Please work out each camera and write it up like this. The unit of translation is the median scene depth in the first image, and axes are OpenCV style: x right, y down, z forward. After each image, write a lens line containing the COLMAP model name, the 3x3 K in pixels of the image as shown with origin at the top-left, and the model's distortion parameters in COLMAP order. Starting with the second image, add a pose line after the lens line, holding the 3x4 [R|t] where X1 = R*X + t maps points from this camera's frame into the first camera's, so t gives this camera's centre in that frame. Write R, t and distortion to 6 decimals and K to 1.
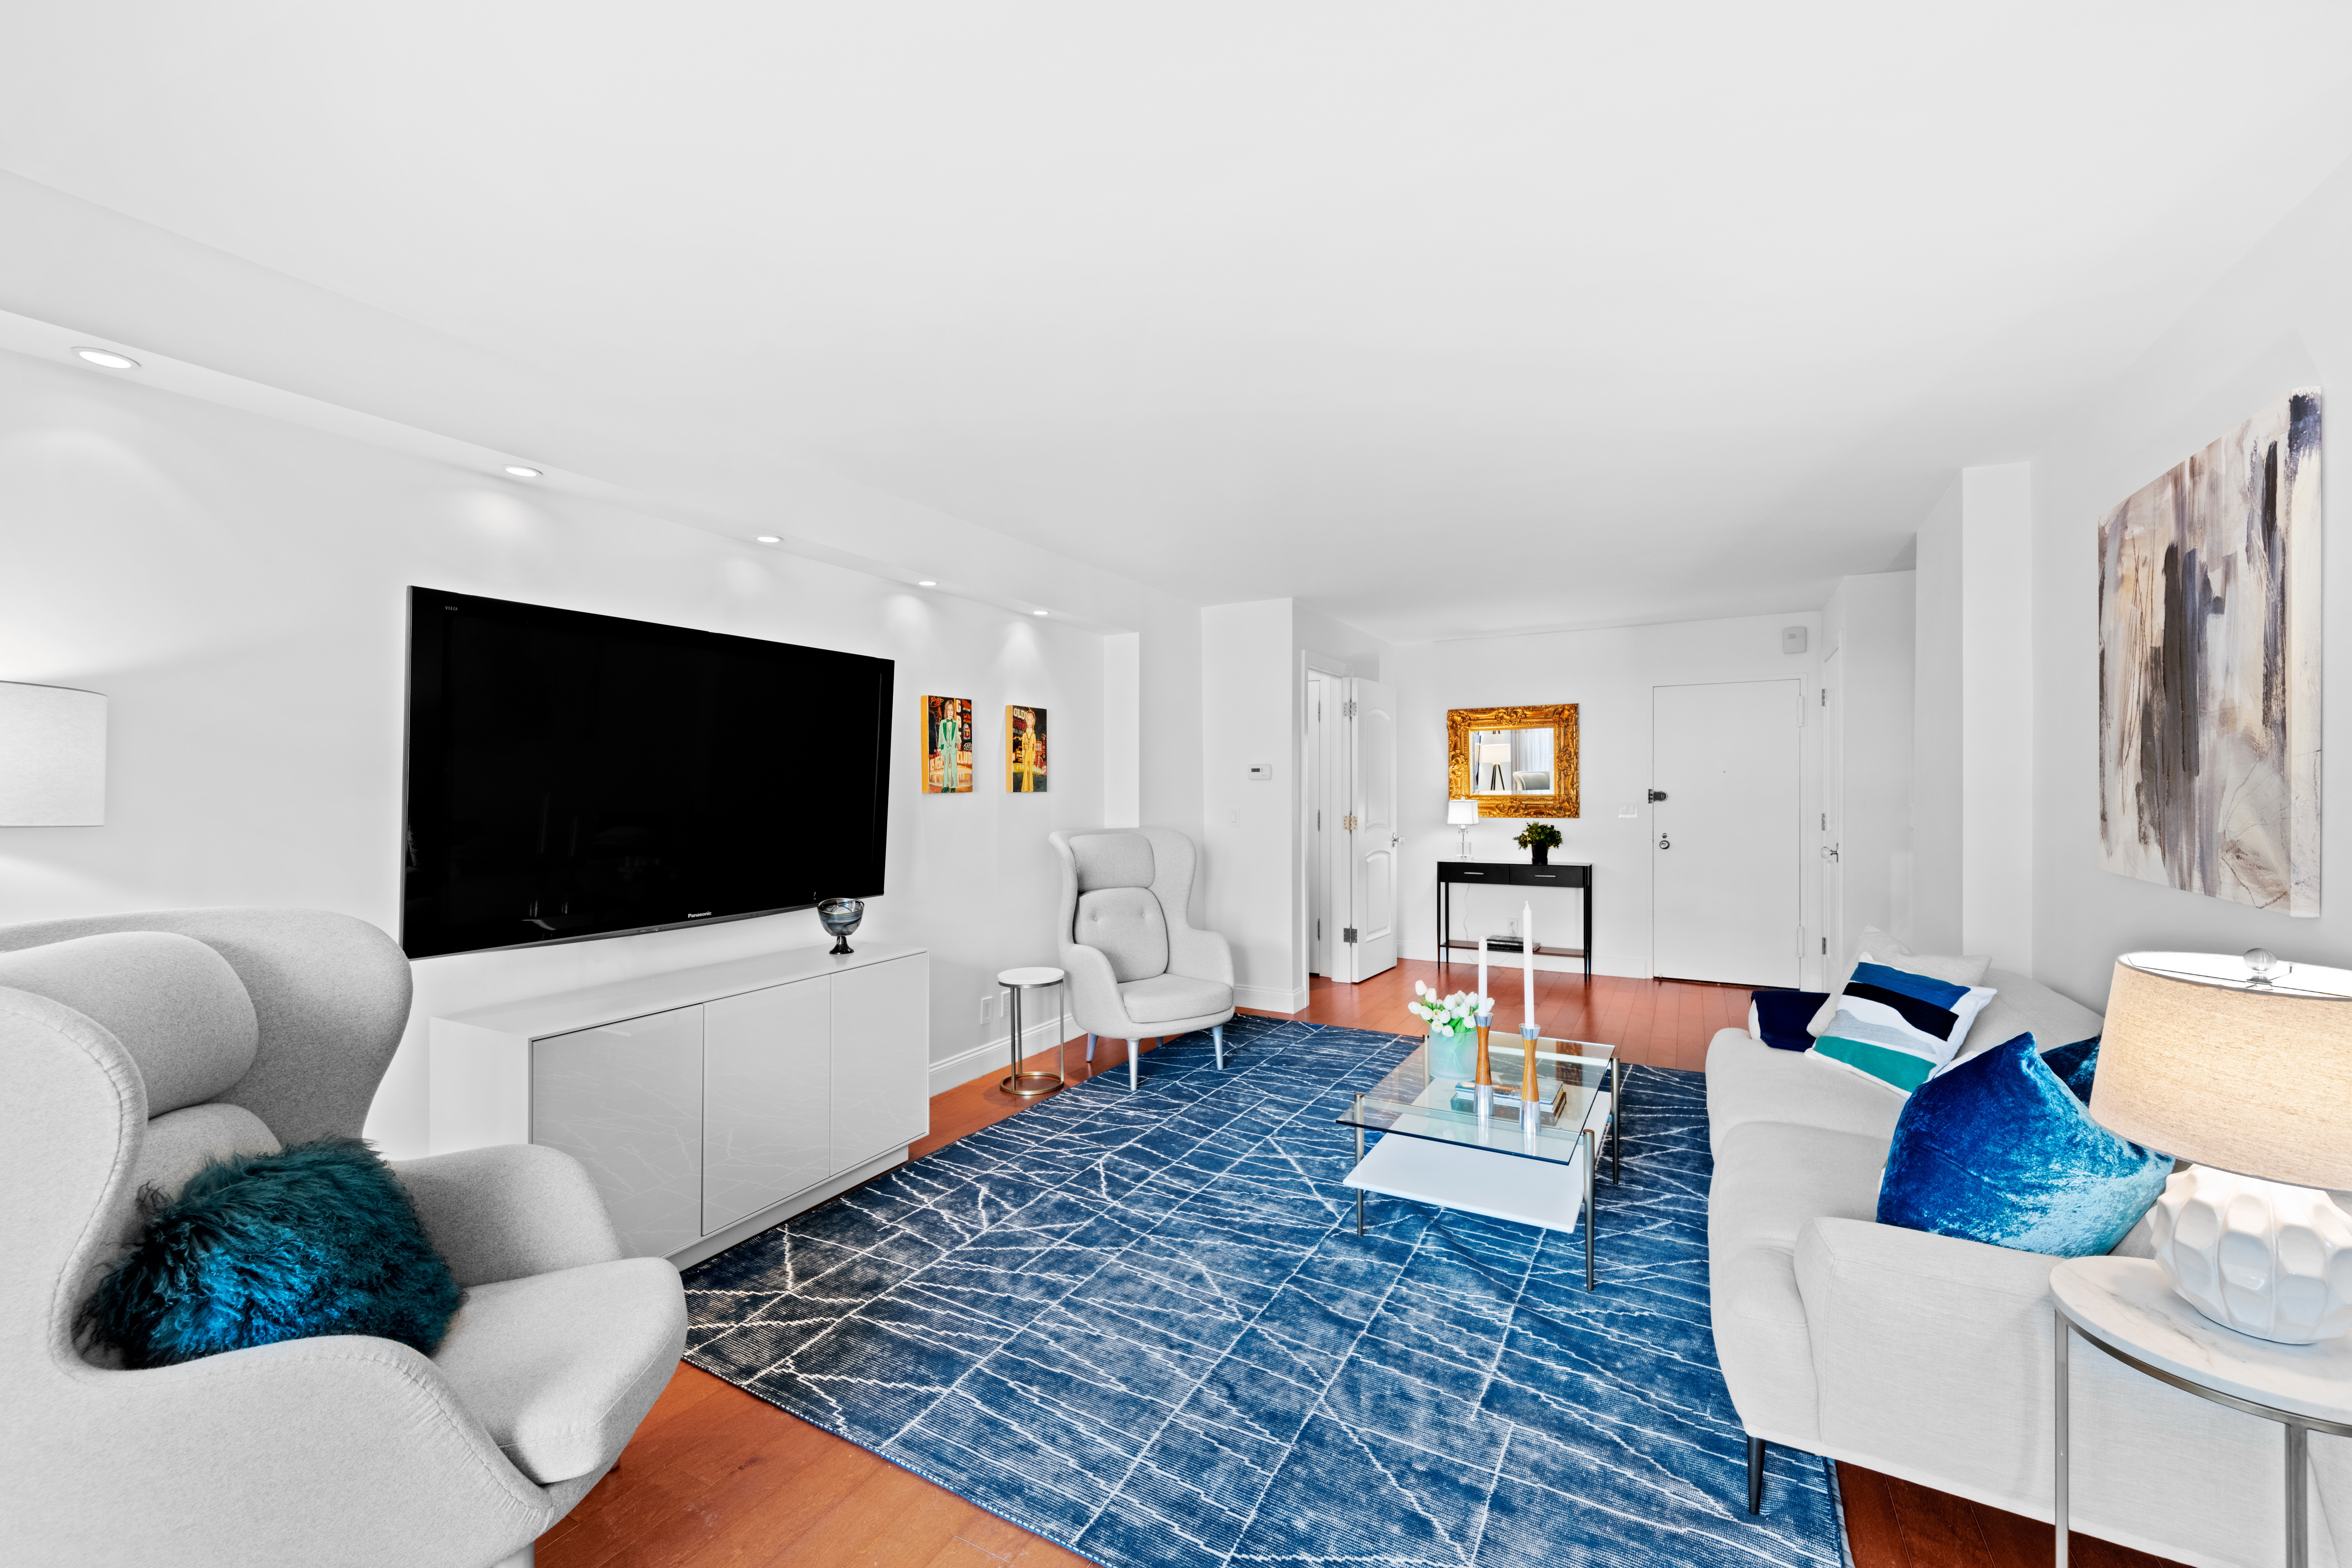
lens RADIAL K [[937.4, 0, 1178.9], [0, 937.4, 800.9], [0, 0, 1]] dist [0.026342, -0.015122]
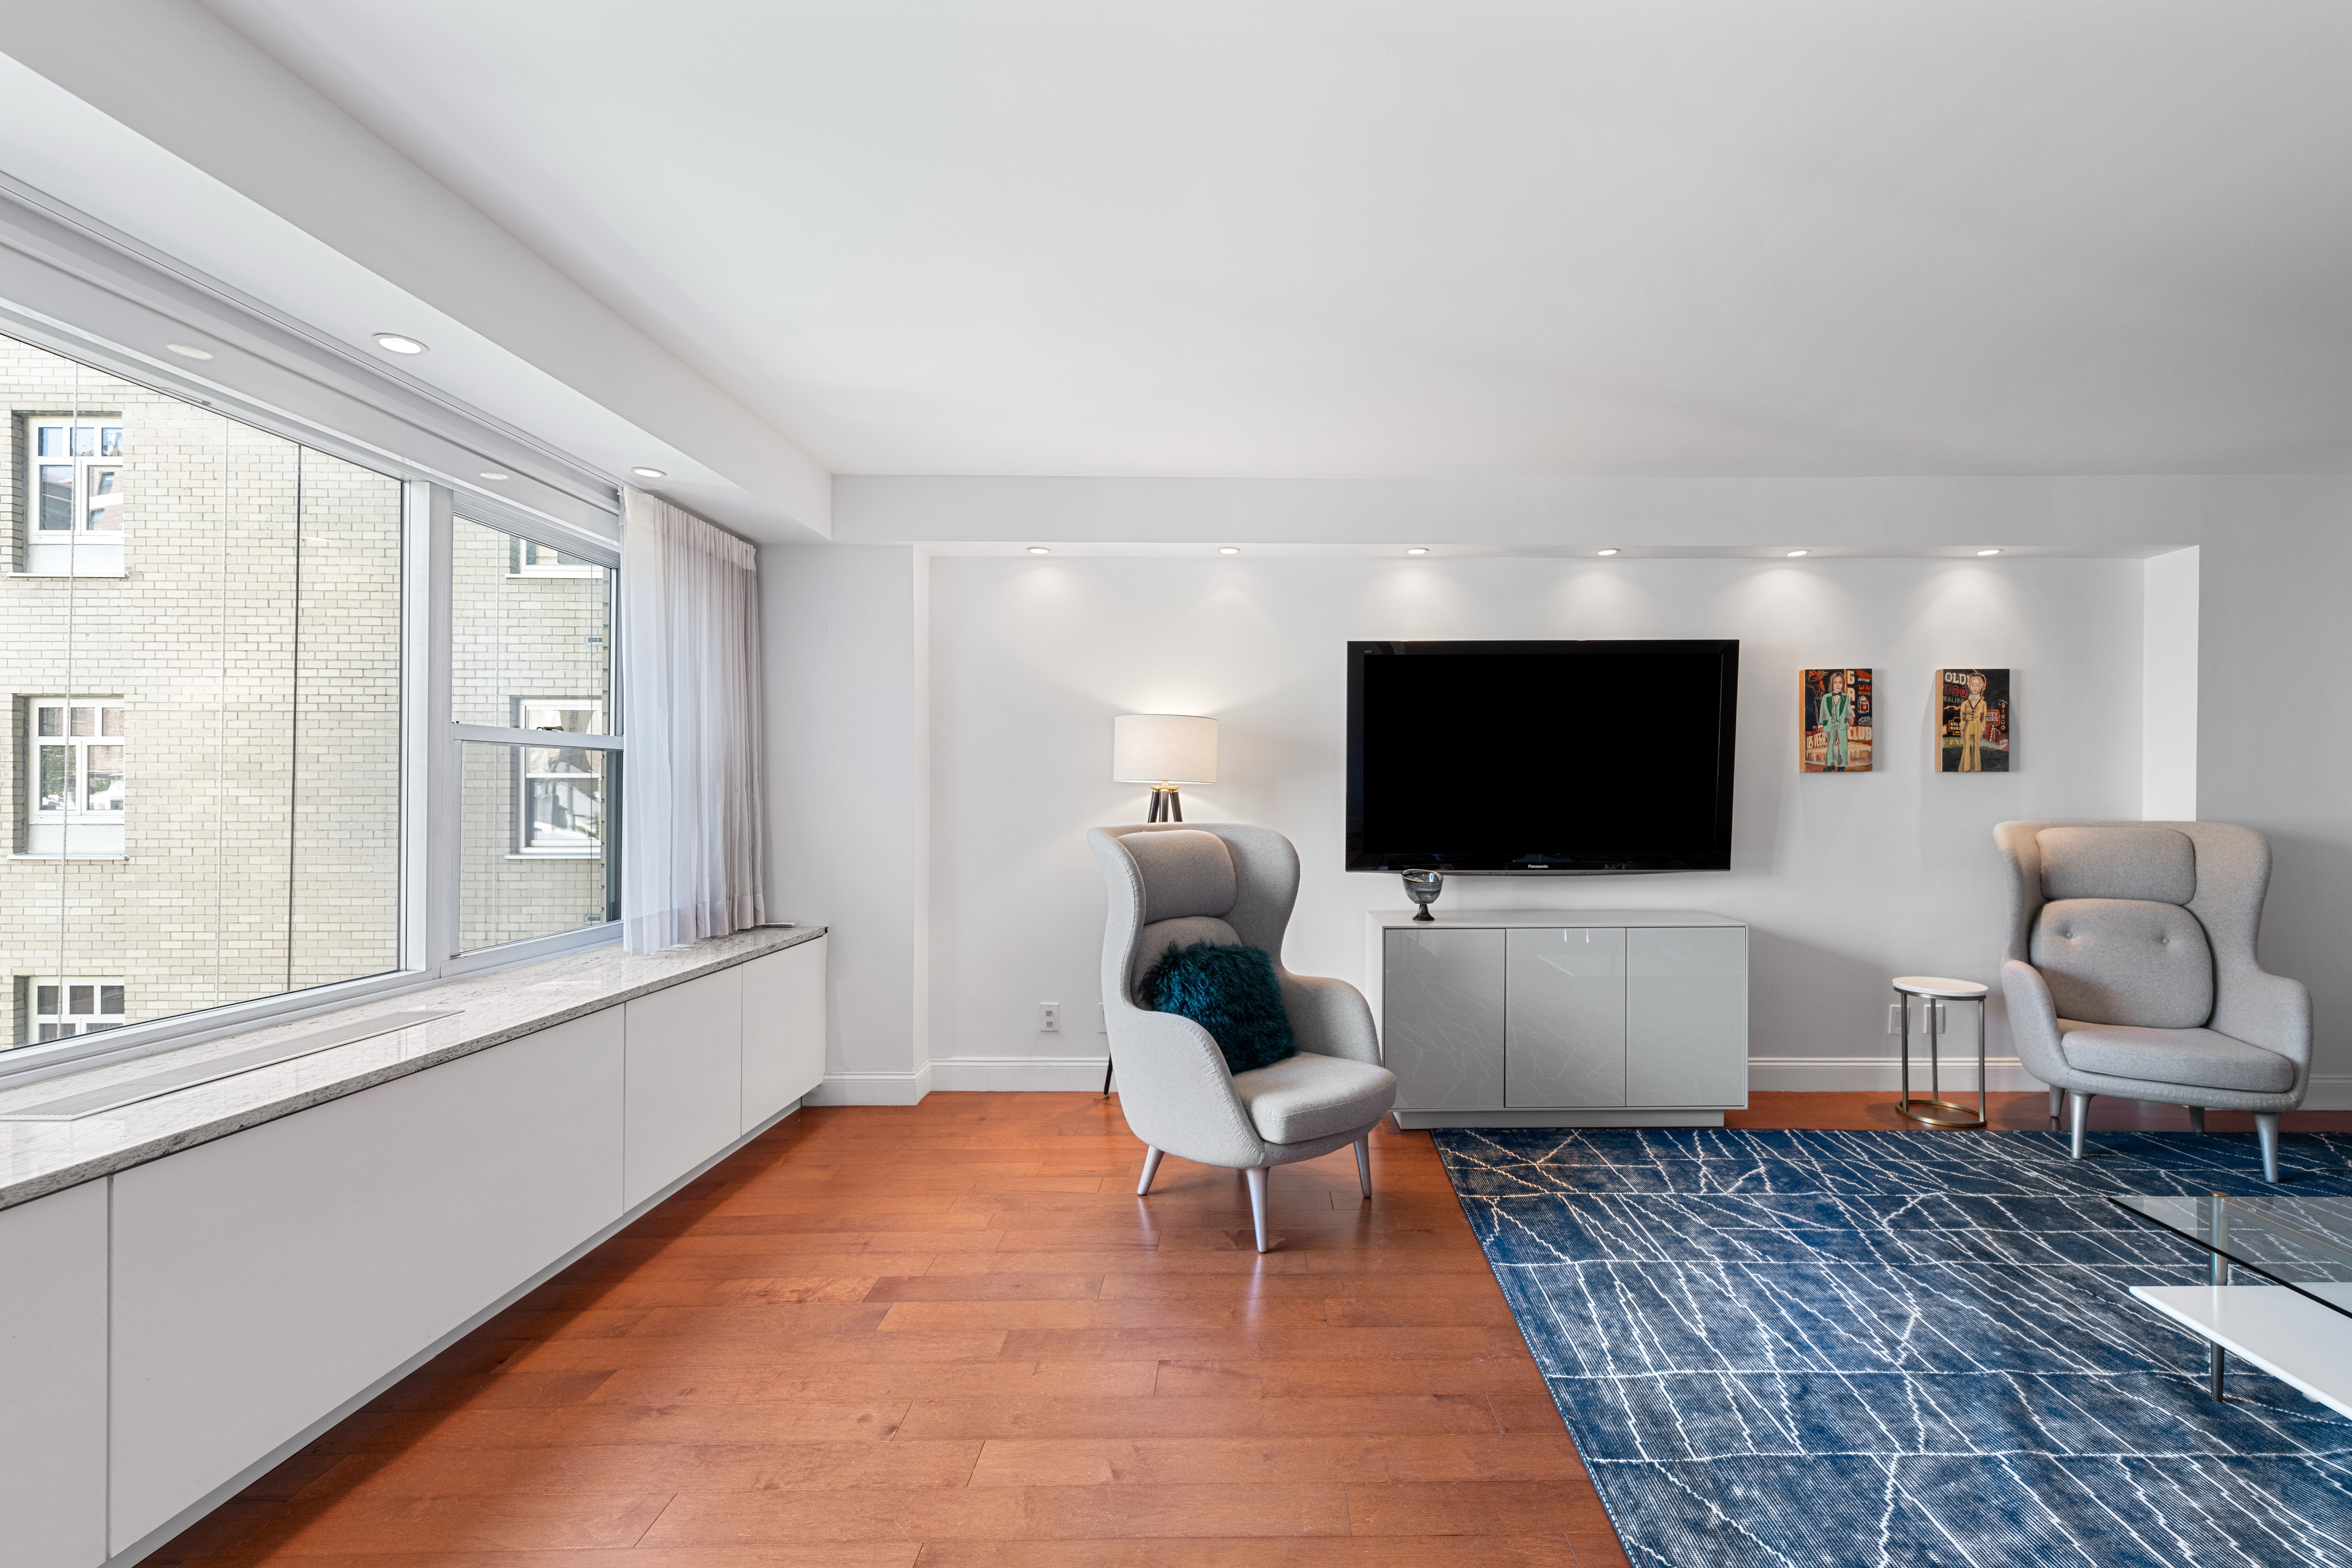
lens RADIAL K [[965.8, 0, 1245.9], [0, 965.8, 791.8], [0, 0, 1]] dist [-0.000553, -0.000321]
pose [[0.478083, 0.004345, -0.878304, 0.397168], [-0.014553, 0.999890, -0.002976, 0.028467], [0.878194, 0.014205, 0.478094, 0.036749]]
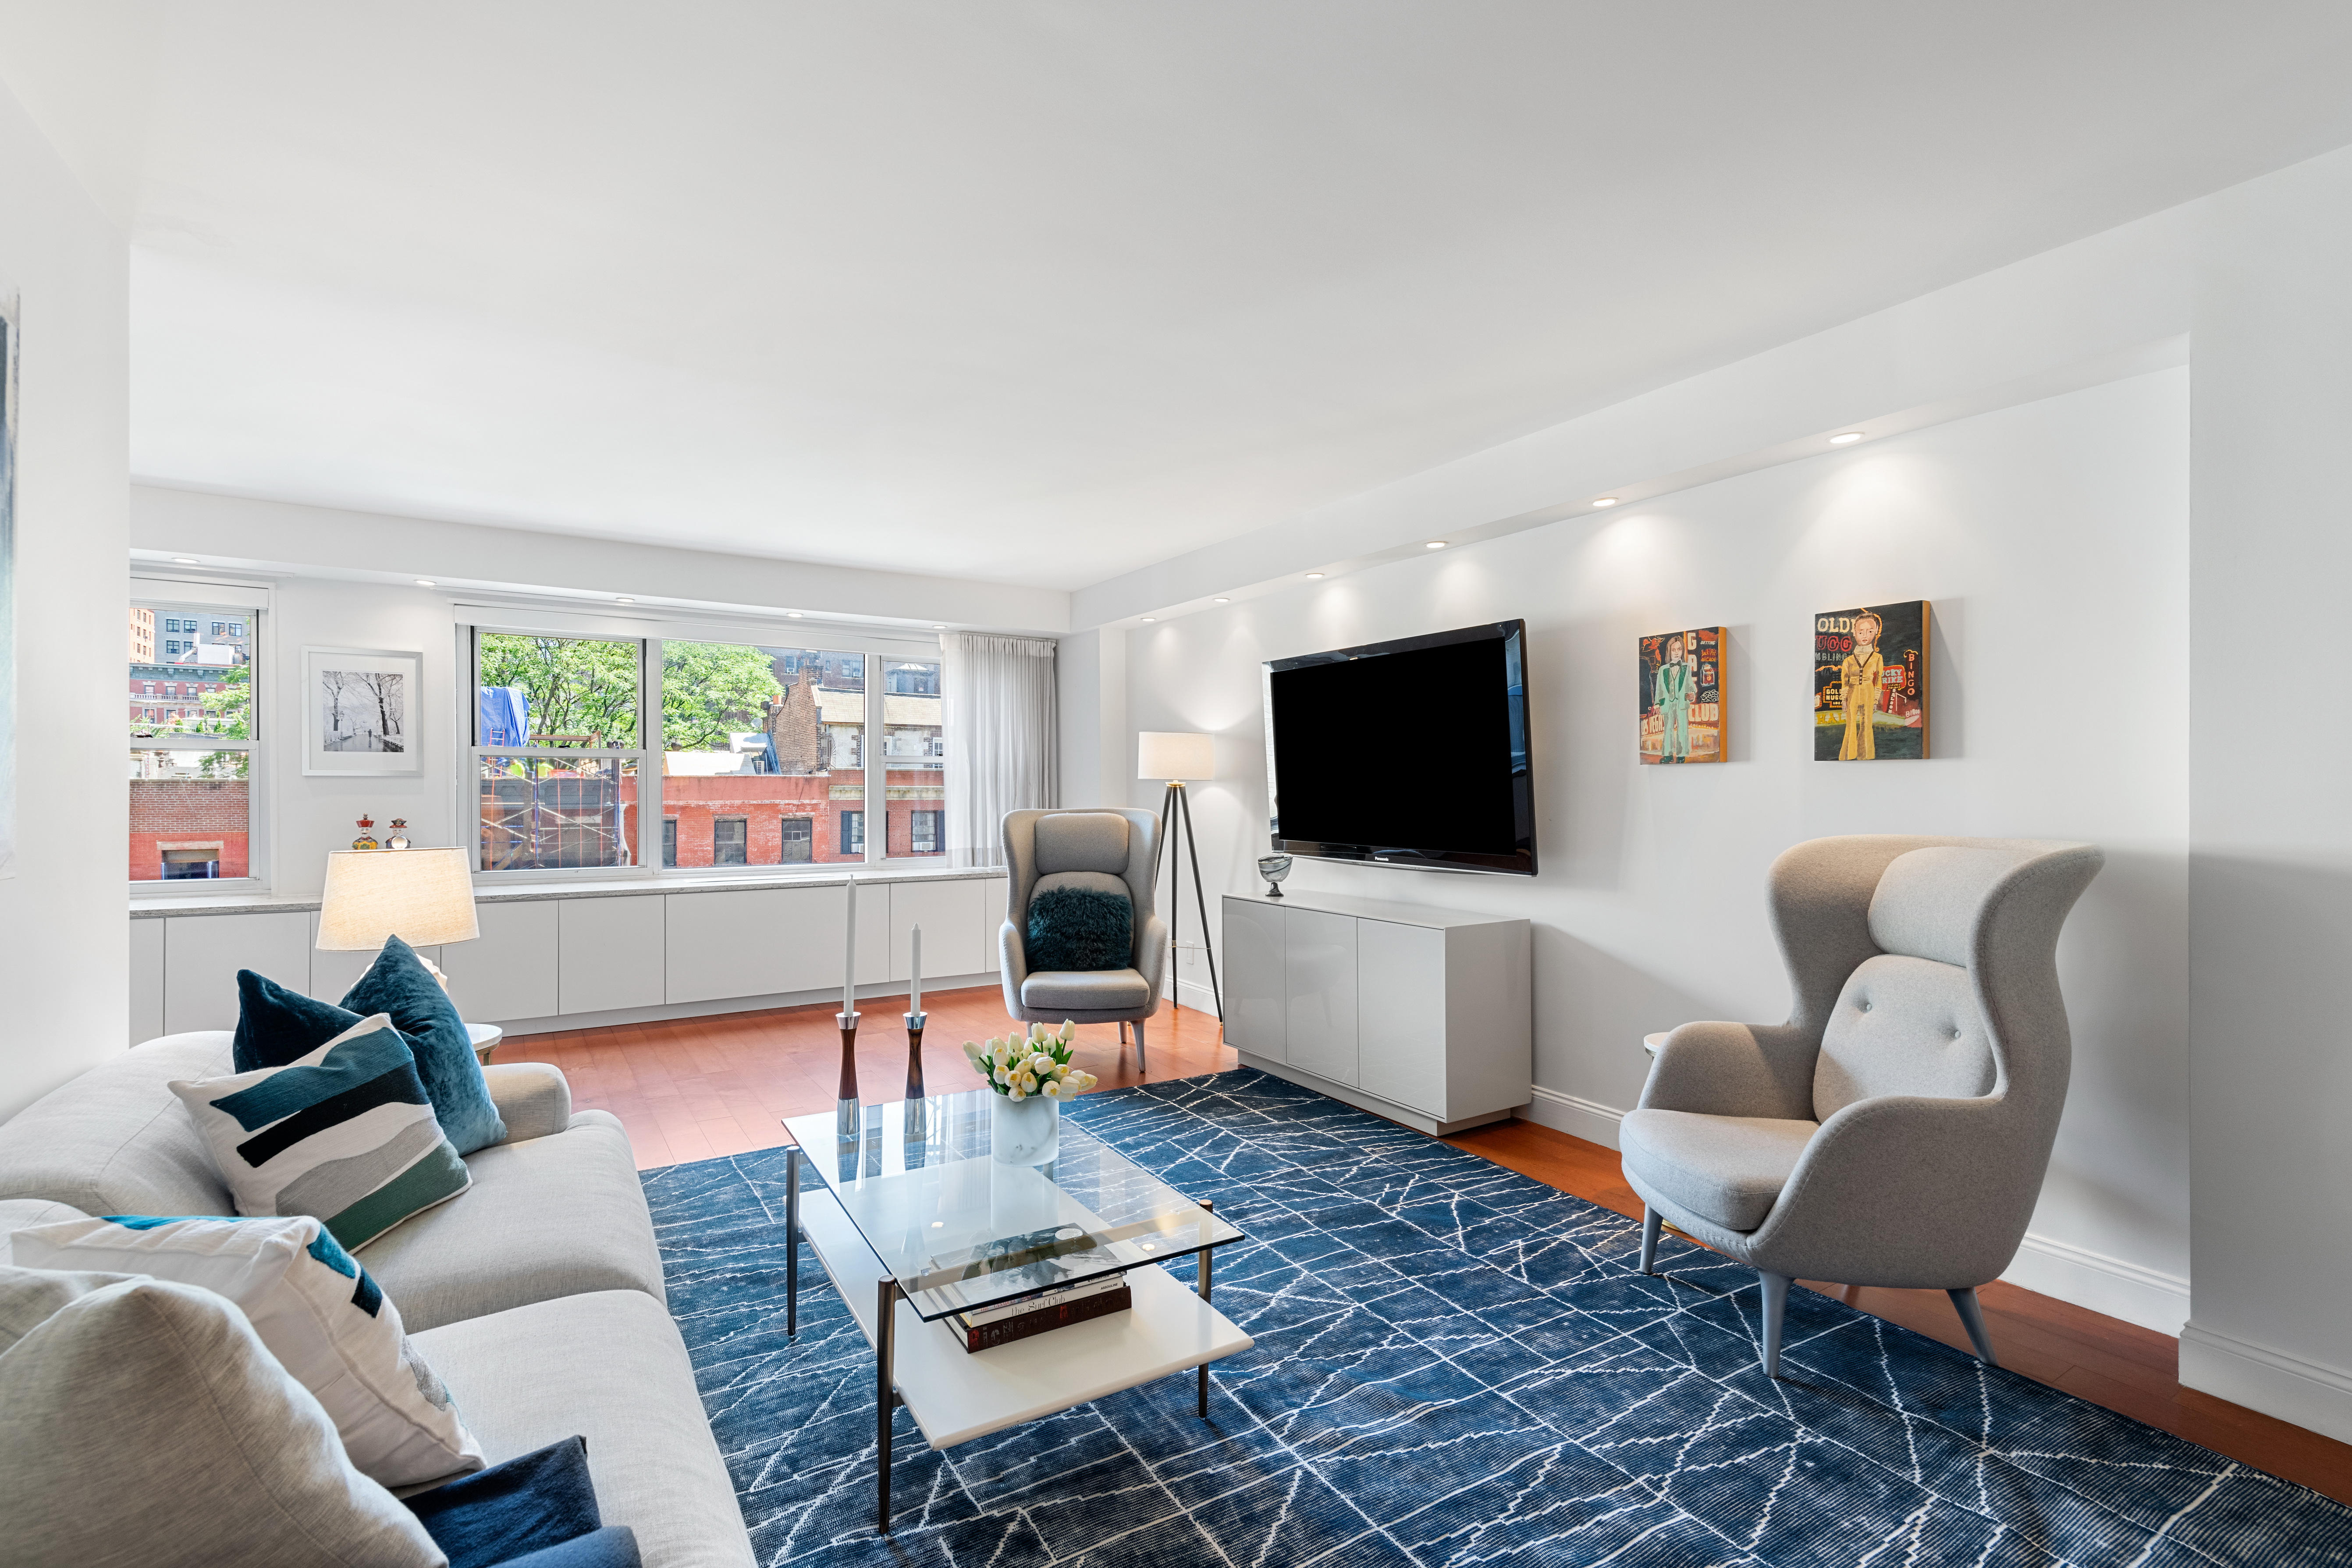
lens RADIAL K [[1057.4, 0, 1176.0], [0, 1057.4, 784.0], [0, 0, 1]] dist [0.014968, 0.000213]
pose [[-0.487967, 0.000355, -0.872862, 0.835066], [-0.015194, 0.999845, 0.008900, 0.007685], [0.872730, 0.017606, -0.487886, 1.335632]]
